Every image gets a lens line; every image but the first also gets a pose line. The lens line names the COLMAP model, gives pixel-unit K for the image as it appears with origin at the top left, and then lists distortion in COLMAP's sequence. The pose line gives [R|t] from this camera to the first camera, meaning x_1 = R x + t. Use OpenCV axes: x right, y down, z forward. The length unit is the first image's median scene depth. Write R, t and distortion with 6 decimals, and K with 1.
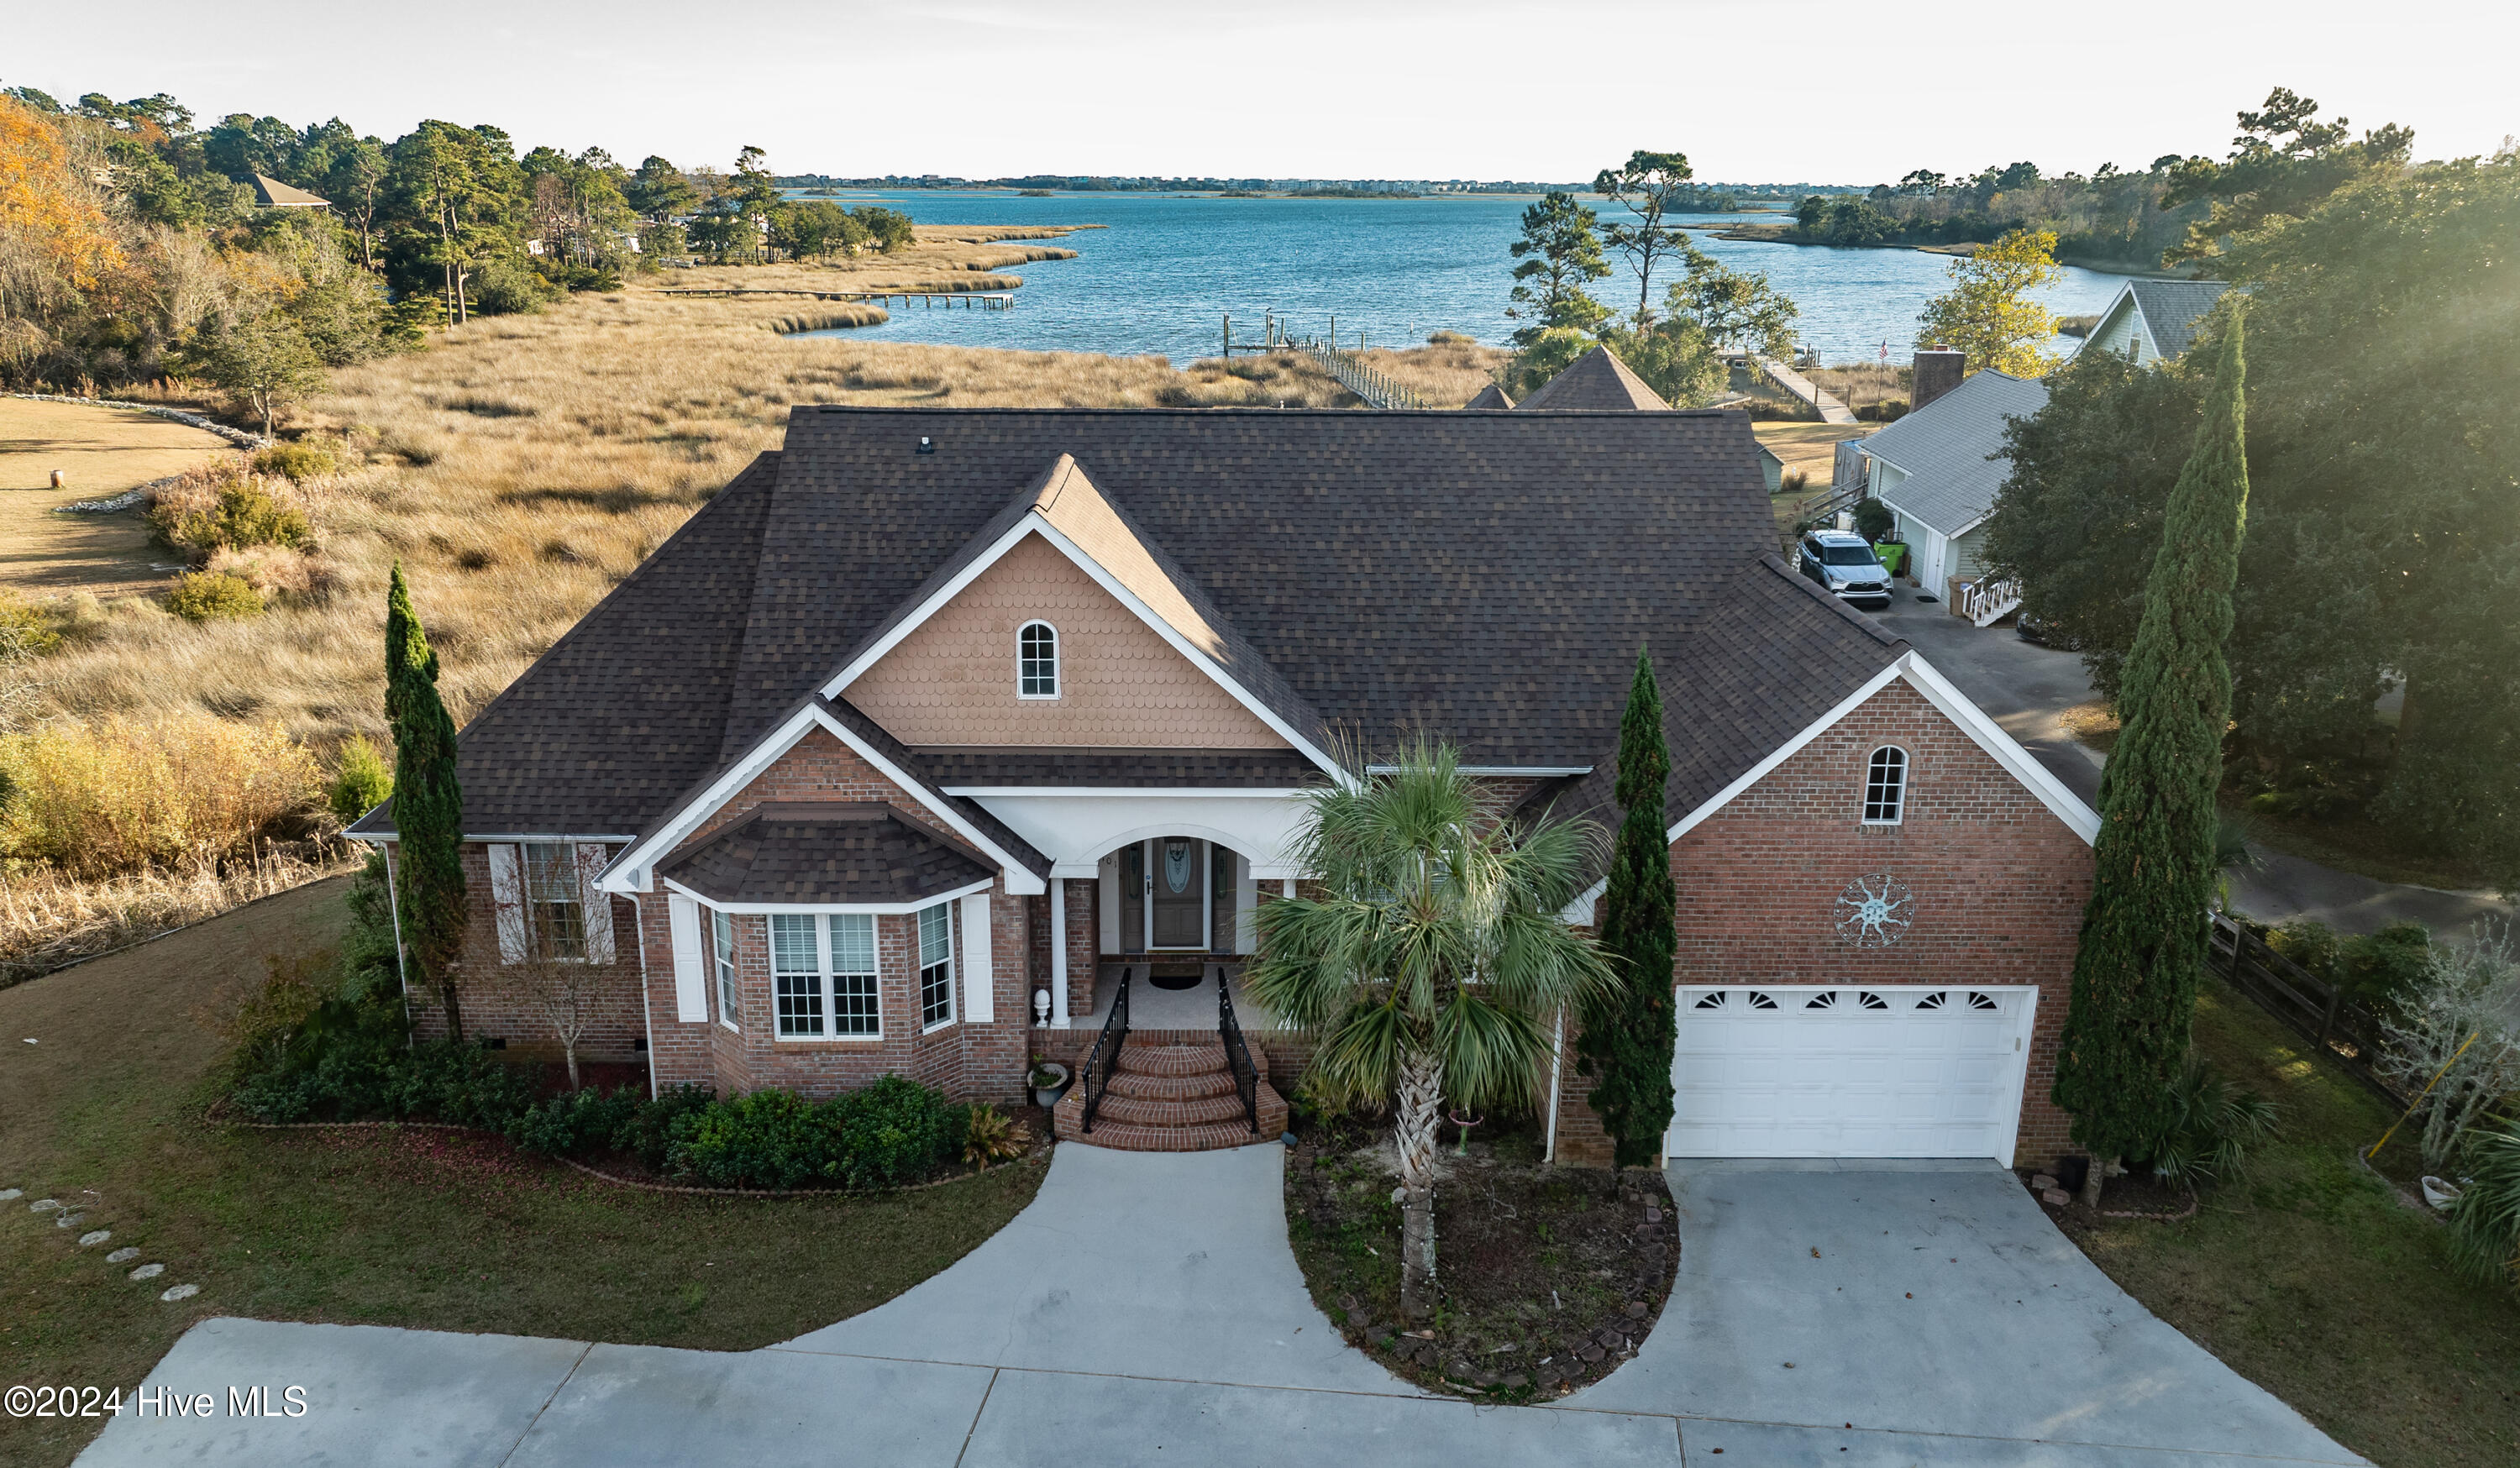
lens RADIAL K [[1847.5, 0, 1261.9], [0, 1847.5, 733.4], [0, 0, 1]] dist [-0.018017, -0.003493]
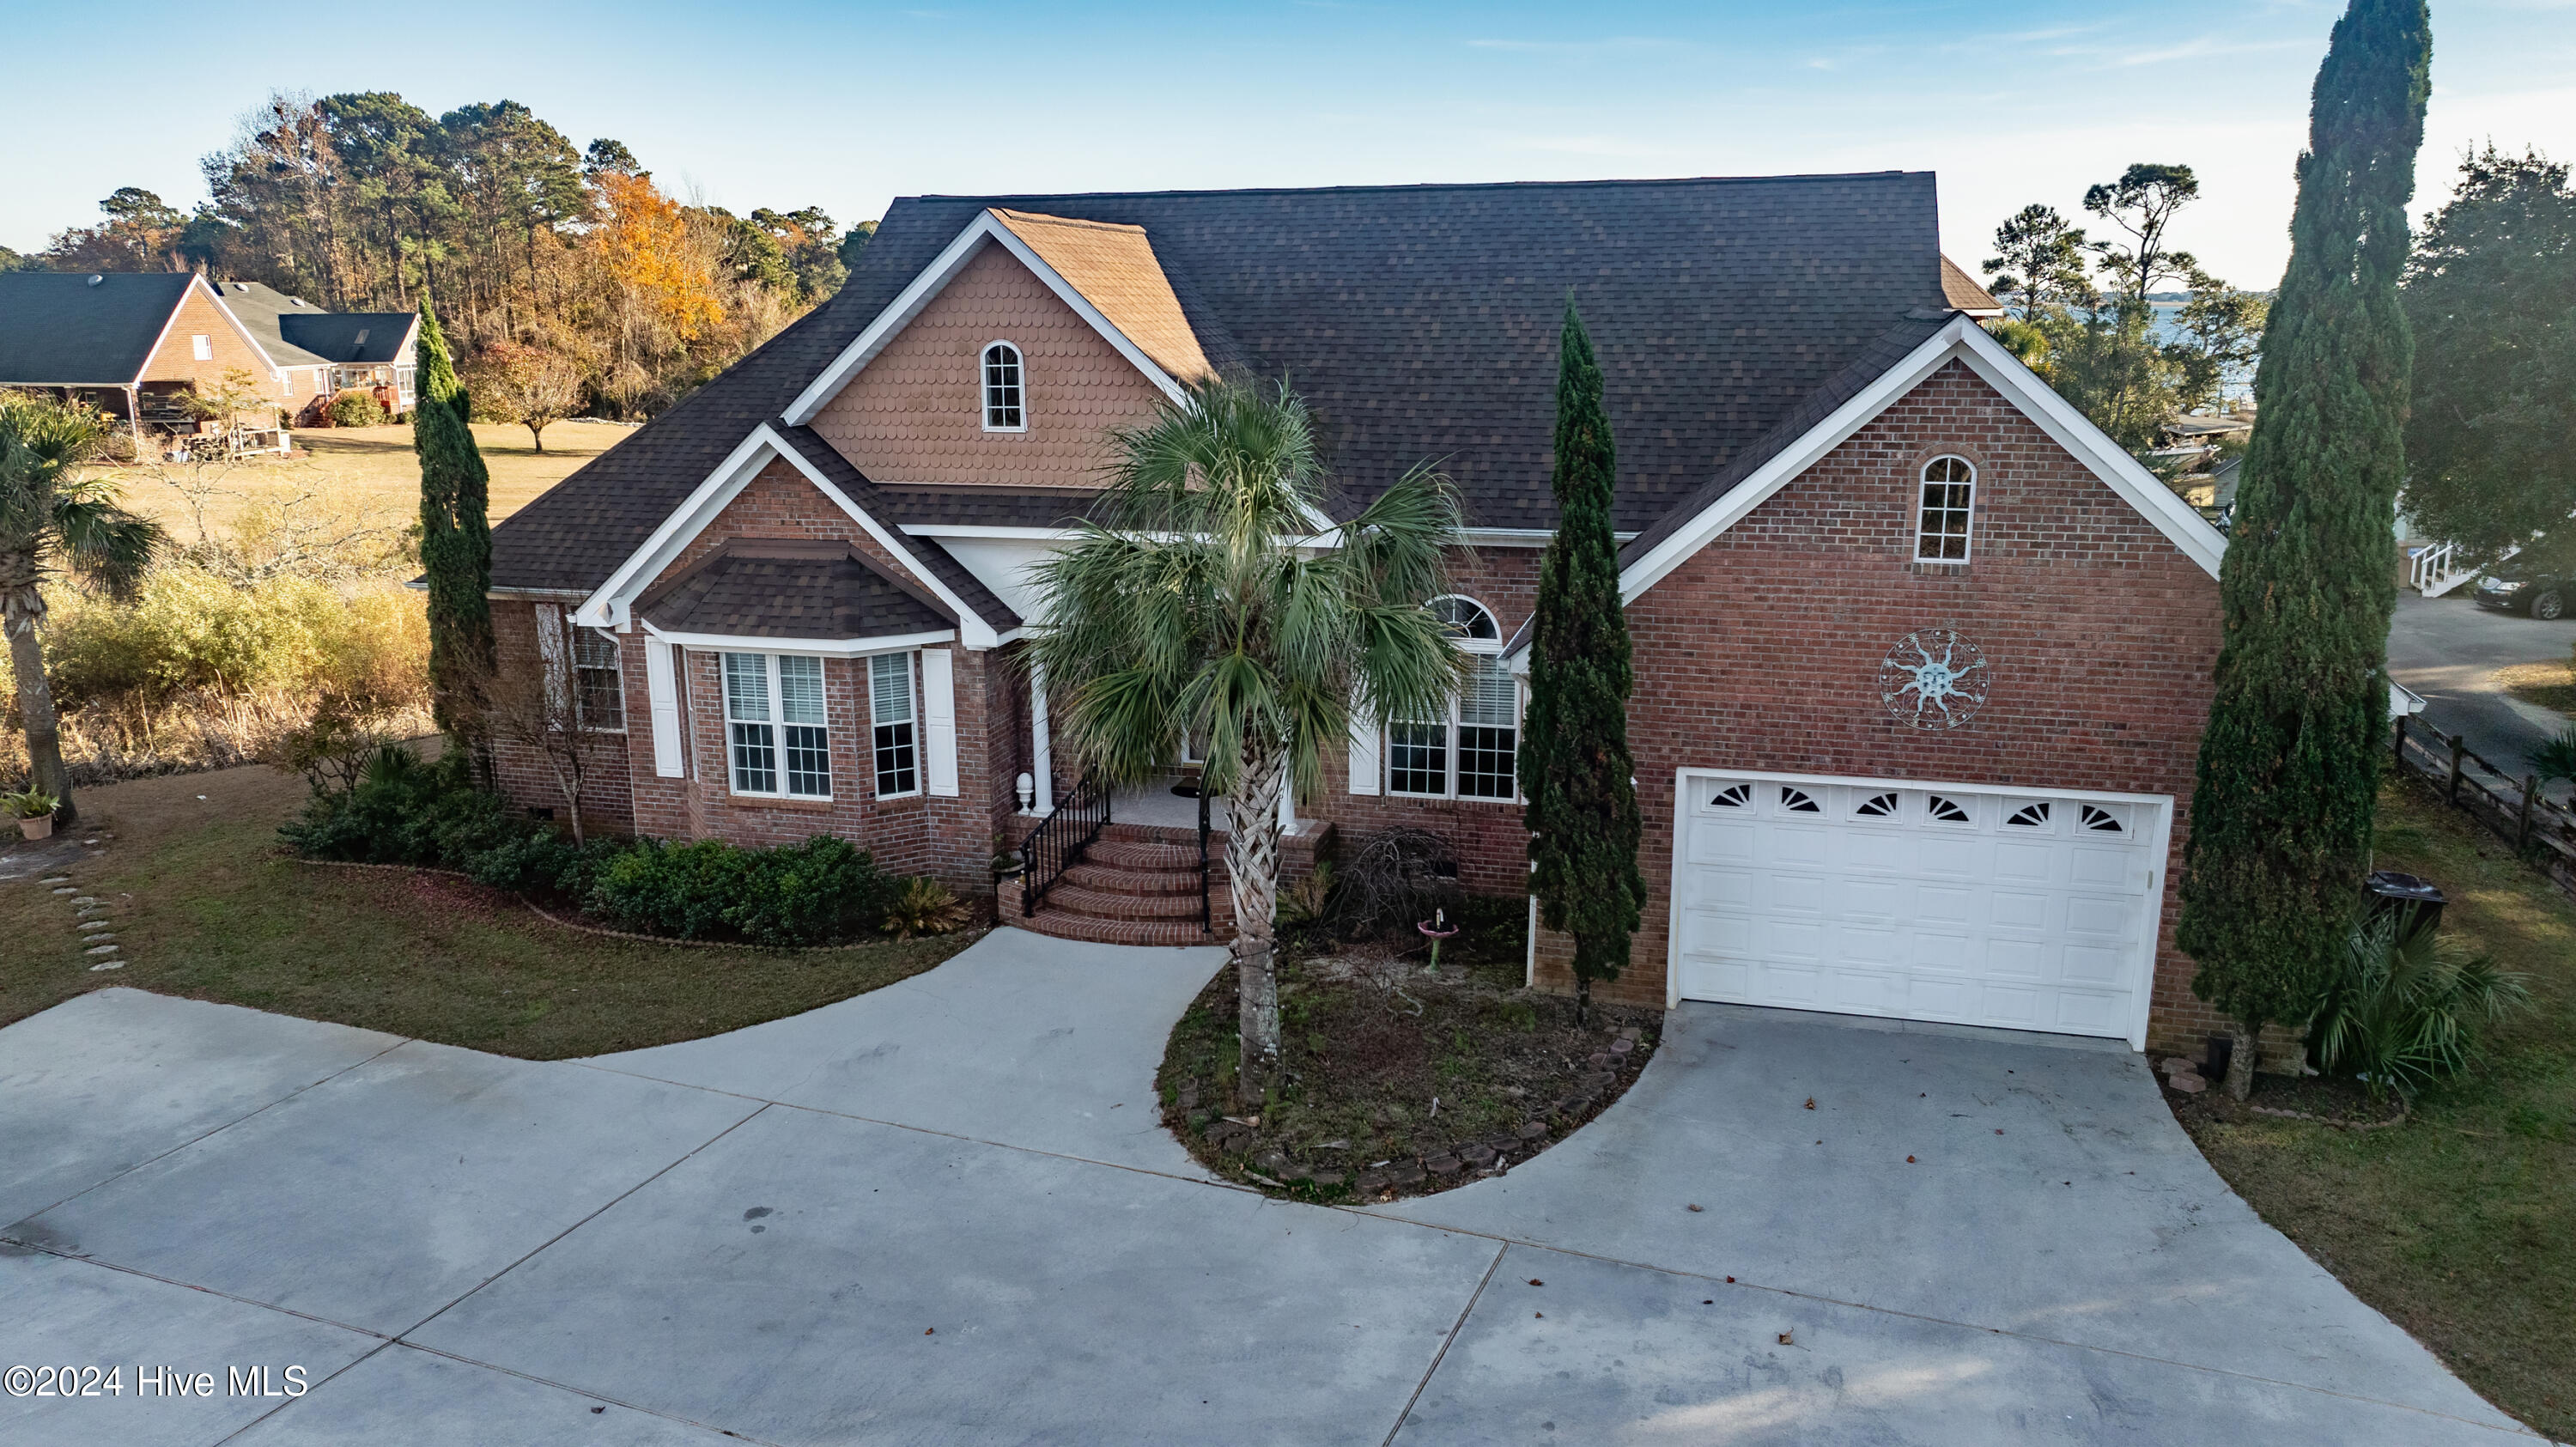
lens RADIAL K [[1795.3, 0, 1290.1], [0, 1795.3, 720.3], [0, 0, 1]] dist [-0.018847, -0.001855]
pose [[0.962213, 0.047563, -0.268112, 0.262463], [-0.061260, 0.997197, -0.042951, 0.155123], [0.265317, 0.057752, 0.962430, 0.198331]]
